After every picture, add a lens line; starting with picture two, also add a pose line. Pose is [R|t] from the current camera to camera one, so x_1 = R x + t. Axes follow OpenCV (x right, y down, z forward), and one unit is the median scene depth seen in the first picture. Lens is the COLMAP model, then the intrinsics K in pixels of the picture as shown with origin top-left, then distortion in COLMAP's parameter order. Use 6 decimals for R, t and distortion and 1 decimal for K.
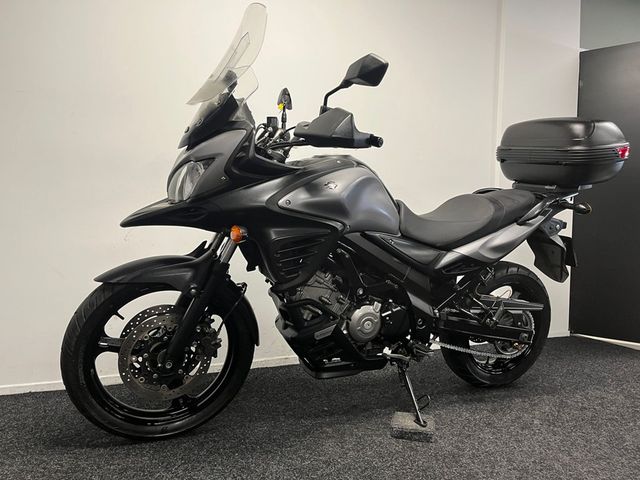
lens RADIAL K [[490.9, 0, 328.0], [0, 490.9, 238.2], [0, 0, 1]] dist [0.057214, -0.090880]
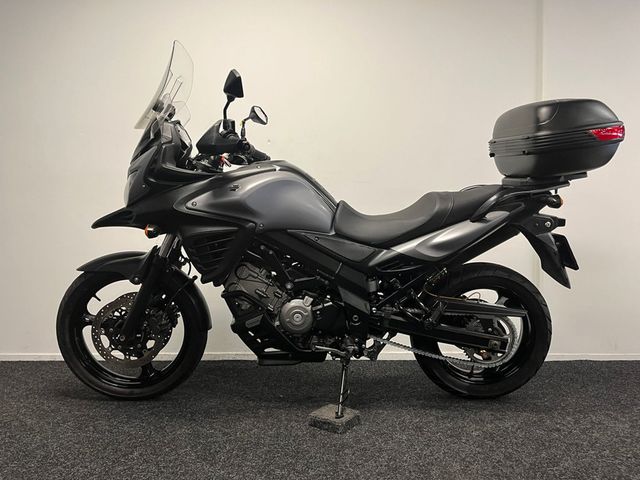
lens RADIAL K [[490.9, 0, 323.3], [0, 490.9, 241.2], [0, 0, 1]] dist [0.057214, -0.090880]
pose [[0.918999, -0.017279, -0.393882, 0.570411], [0.001653, 0.999199, -0.039977, 0.054708], [0.394257, 0.036088, 0.918291, 0.035230]]
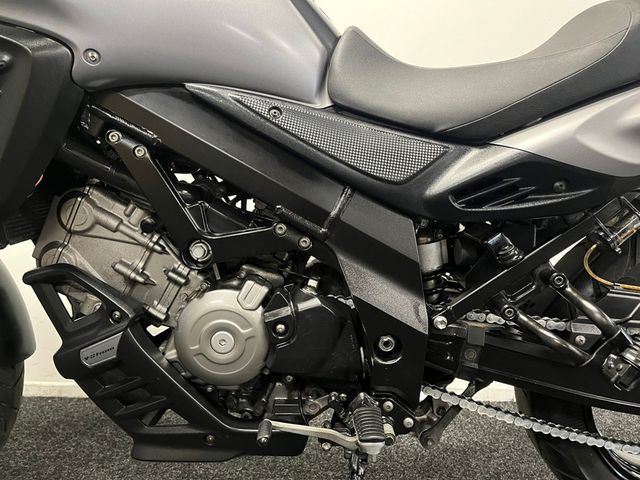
lens RADIAL K [[472.5, 0, 324.0], [0, 472.5, 234.7], [0, 0, 1]] dist [0.053053, 0.012744]
pose [[0.907903, -0.006696, -0.419127, 0.313306], [-0.004612, 0.999652, -0.025961, 0.106165], [0.419155, 0.025503, 0.907557, 0.716584]]
